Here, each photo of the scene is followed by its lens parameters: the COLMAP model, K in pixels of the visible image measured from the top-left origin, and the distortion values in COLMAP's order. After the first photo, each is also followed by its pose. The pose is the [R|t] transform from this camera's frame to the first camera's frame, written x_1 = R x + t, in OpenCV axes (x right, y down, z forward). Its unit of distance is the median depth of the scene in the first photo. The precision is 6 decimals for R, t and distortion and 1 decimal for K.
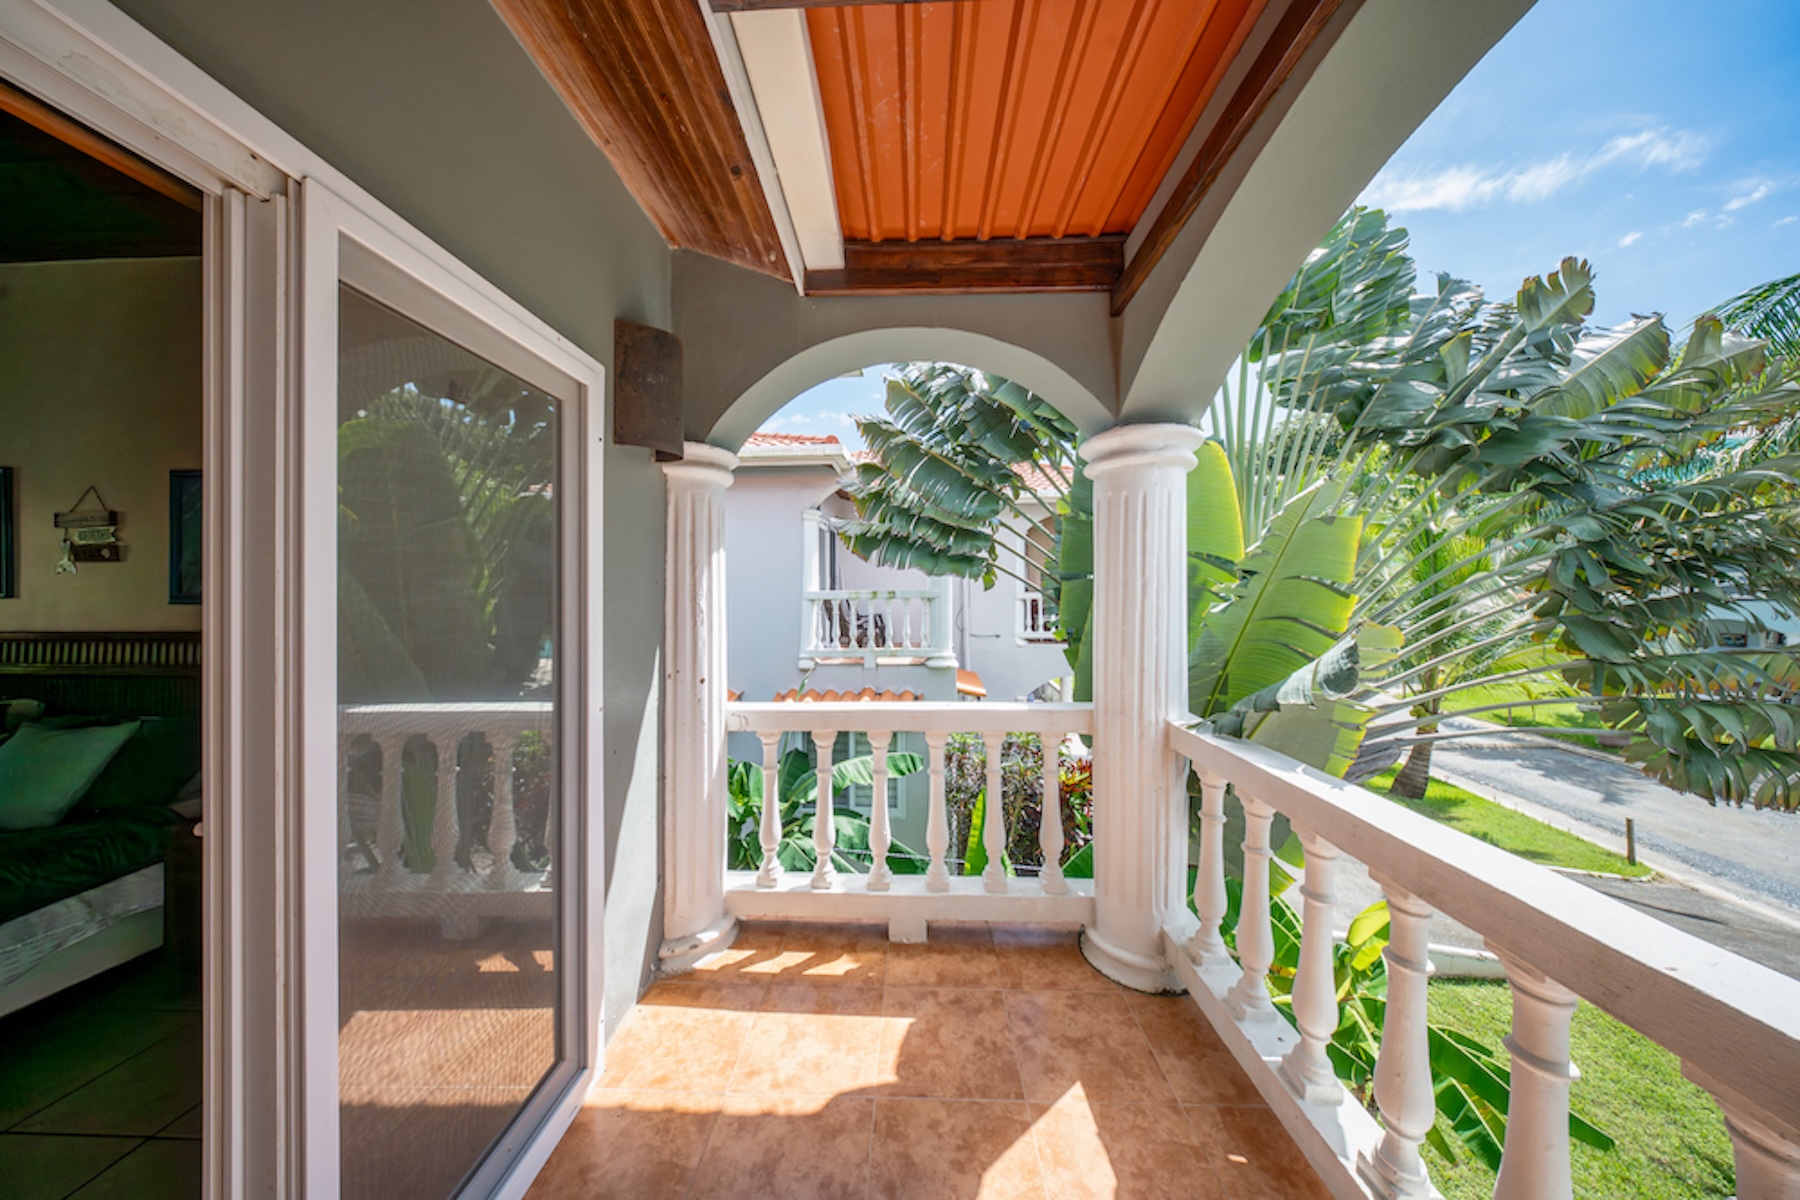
lens RADIAL K [[541.1, 0, 903.7], [0, 541.1, 589.3], [0, 0, 1]] dist [0.000027, 0.000020]
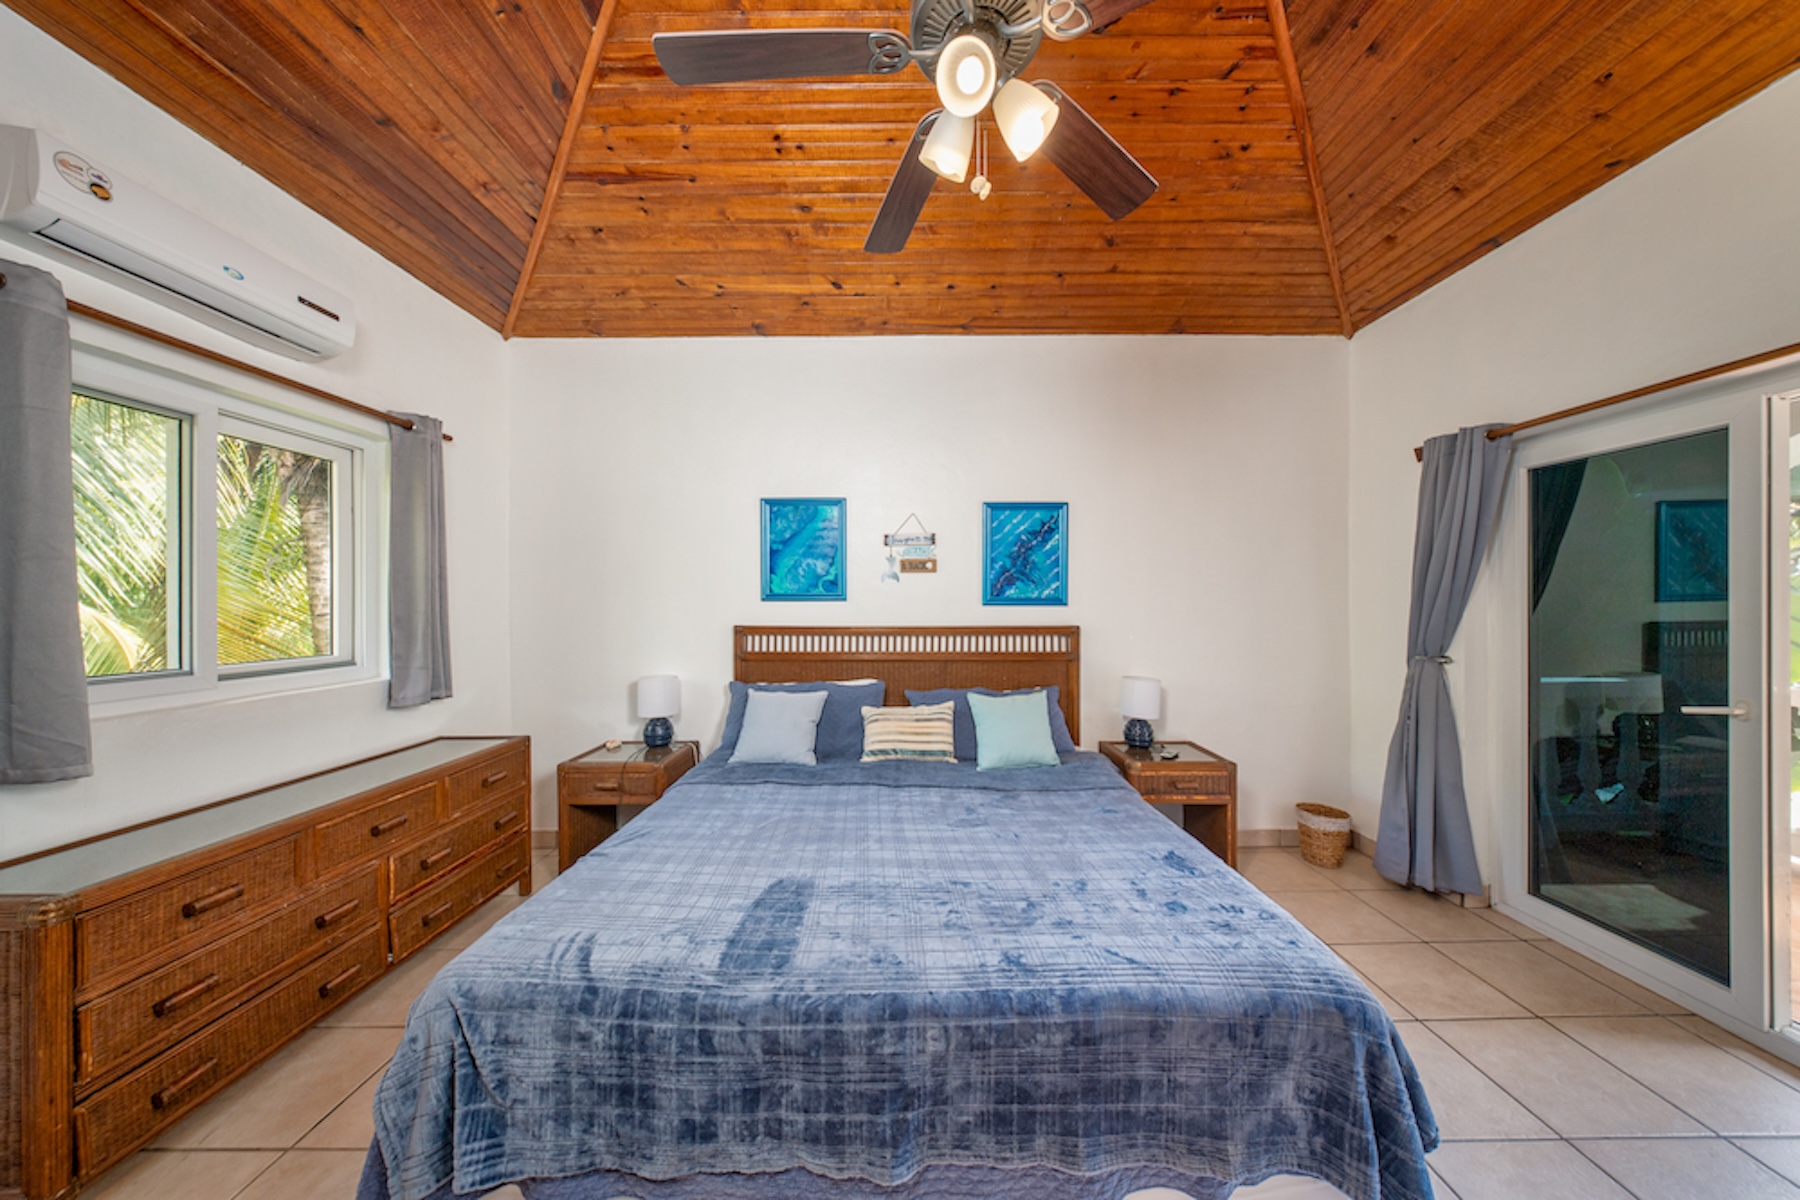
lens RADIAL K [[551.9, 0, 900.0], [0, 551.9, 600.0], [0, 0, 1]] dist [0.000490, 0.000009]
pose [[0.999919, -0.005520, 0.011437, -1.549098], [0.005588, 0.999966, -0.006002, 0.021259], [-0.011403, 0.006065, 0.999917, -0.309682]]
